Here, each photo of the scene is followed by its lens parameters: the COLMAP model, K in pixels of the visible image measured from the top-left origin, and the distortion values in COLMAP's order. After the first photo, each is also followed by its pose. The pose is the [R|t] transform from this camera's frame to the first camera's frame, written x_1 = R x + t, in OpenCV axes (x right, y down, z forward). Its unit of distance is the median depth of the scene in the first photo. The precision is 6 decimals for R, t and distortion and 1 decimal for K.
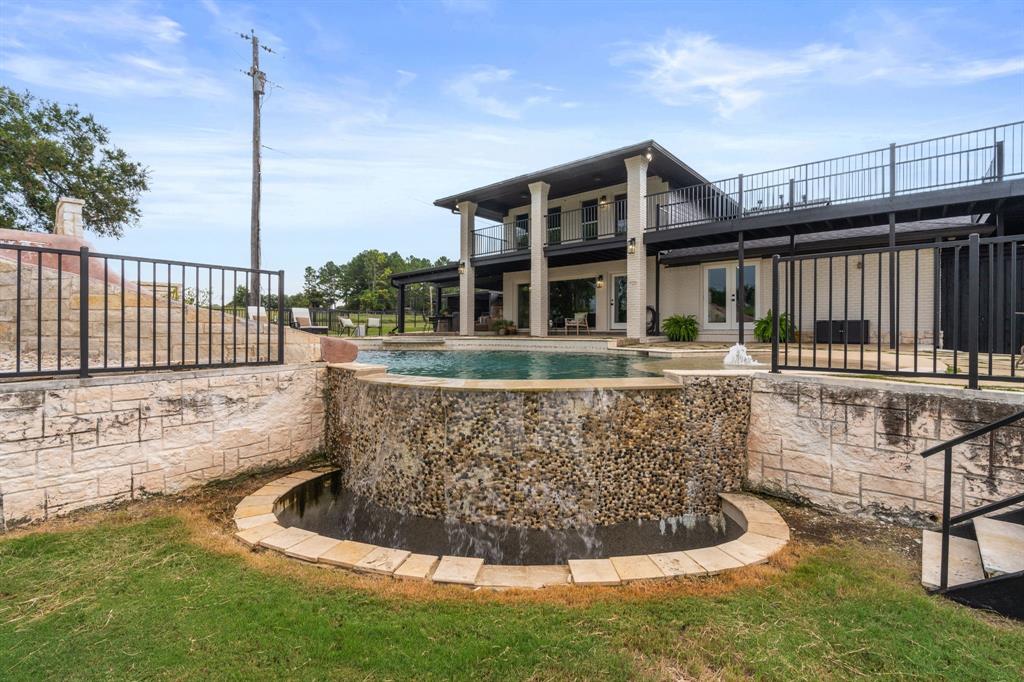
lens RADIAL K [[462.2, 0, 512.0], [0, 462.2, 341.0], [0, 0, 1]] dist [-0.013955, -0.000166]
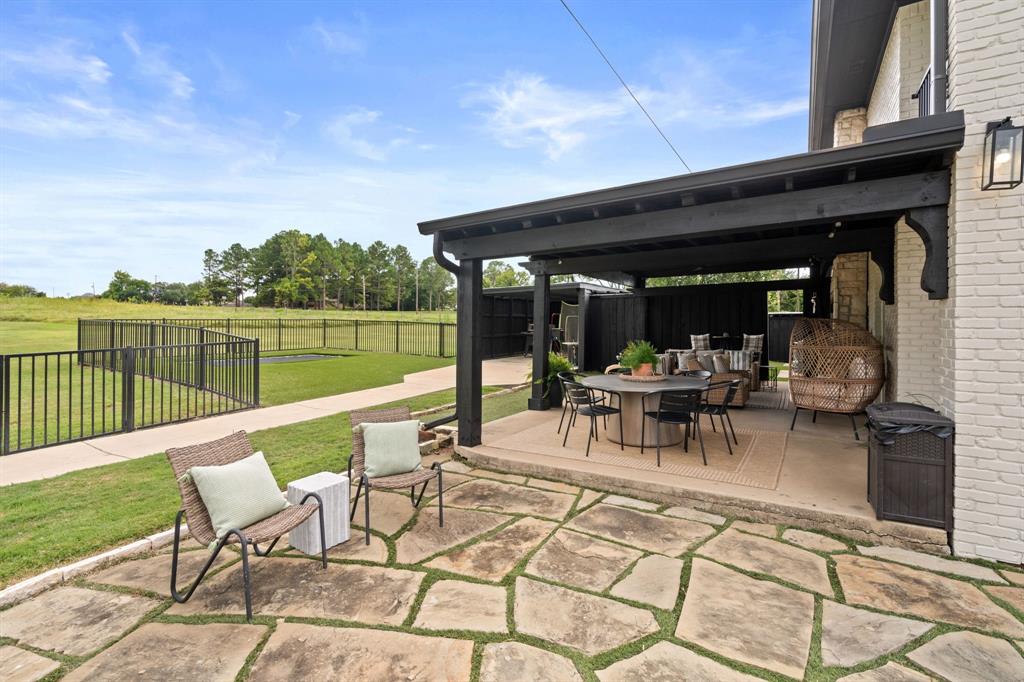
lens RADIAL K [[462.2, 0, 515.4], [0, 462.2, 328.0], [0, 0, 1]] dist [-0.015004, 0.000181]
pose [[0.986368, -0.002079, 0.164543, -0.037704], [0.003433, 0.999963, -0.007945, -0.012477], [-0.164520, 0.008402, 0.986338, 0.106999]]
